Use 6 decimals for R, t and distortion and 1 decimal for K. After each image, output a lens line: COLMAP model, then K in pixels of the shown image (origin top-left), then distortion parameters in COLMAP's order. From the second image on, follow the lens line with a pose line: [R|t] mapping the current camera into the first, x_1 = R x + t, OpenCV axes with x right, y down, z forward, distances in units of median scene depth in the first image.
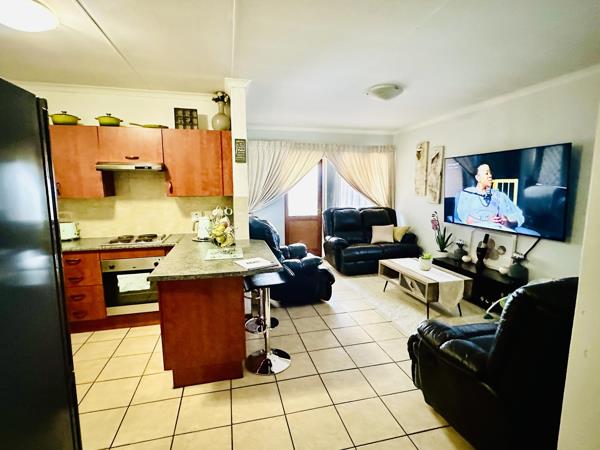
lens RADIAL K [[296.1, 0, 301.3], [0, 296.1, 225.8], [0, 0, 1]] dist [-0.006980, 0.001016]
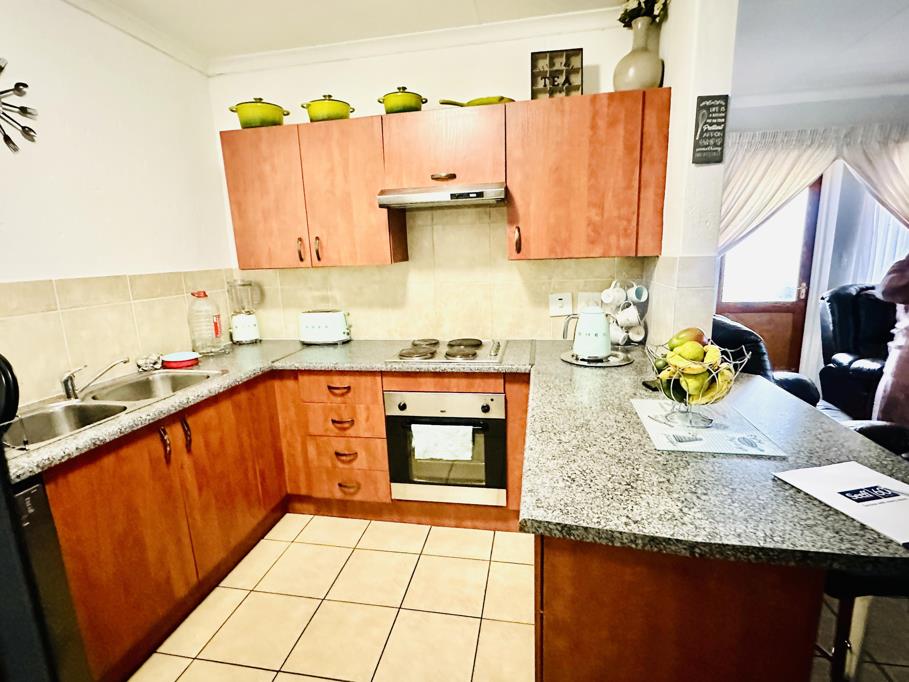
lens RADIAL K [[448.5, 0, 451.8], [0, 448.5, 344.2], [0, 0, 1]] dist [-0.006980, 0.001016]
pose [[0.907508, 0.059202, -0.415842, -0.241195], [-0.027012, 0.996194, 0.082875, -0.025327], [0.419165, -0.063977, 0.905653, 0.334299]]
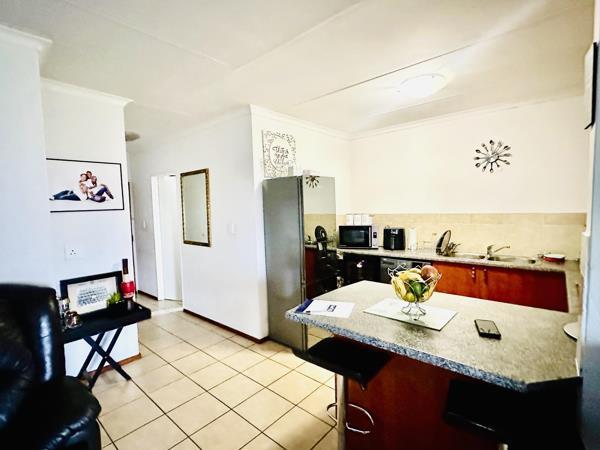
lens RADIAL K [[296.1, 0, 302.2], [0, 296.1, 227.8], [0, 0, 1]] dist [-0.006980, 0.001016]
pose [[-0.821373, 0.062261, -0.566983, 0.214563], [-0.048850, 0.982694, 0.178678, -0.143357], [0.568296, 0.174458, -0.804117, 1.065058]]
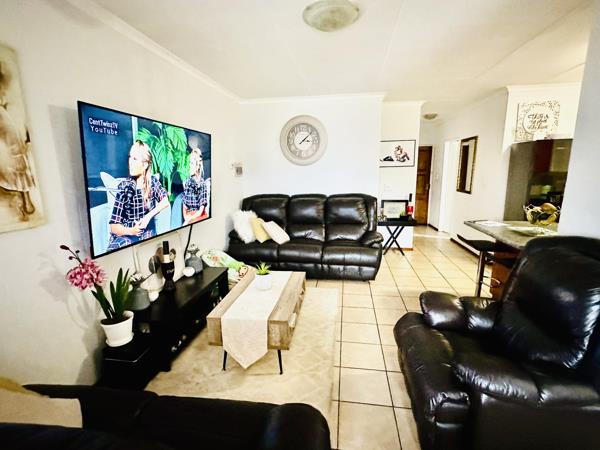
lens RADIAL K [[296.1, 0, 302.2], [0, 296.1, 226.7], [0, 0, 1]] dist [-0.006980, 0.001016]
pose [[-0.922860, -0.059739, 0.380475, 0.101587], [0.065443, 0.949208, 0.307770, -0.217217], [-0.379535, 0.308928, -0.872076, 1.639598]]
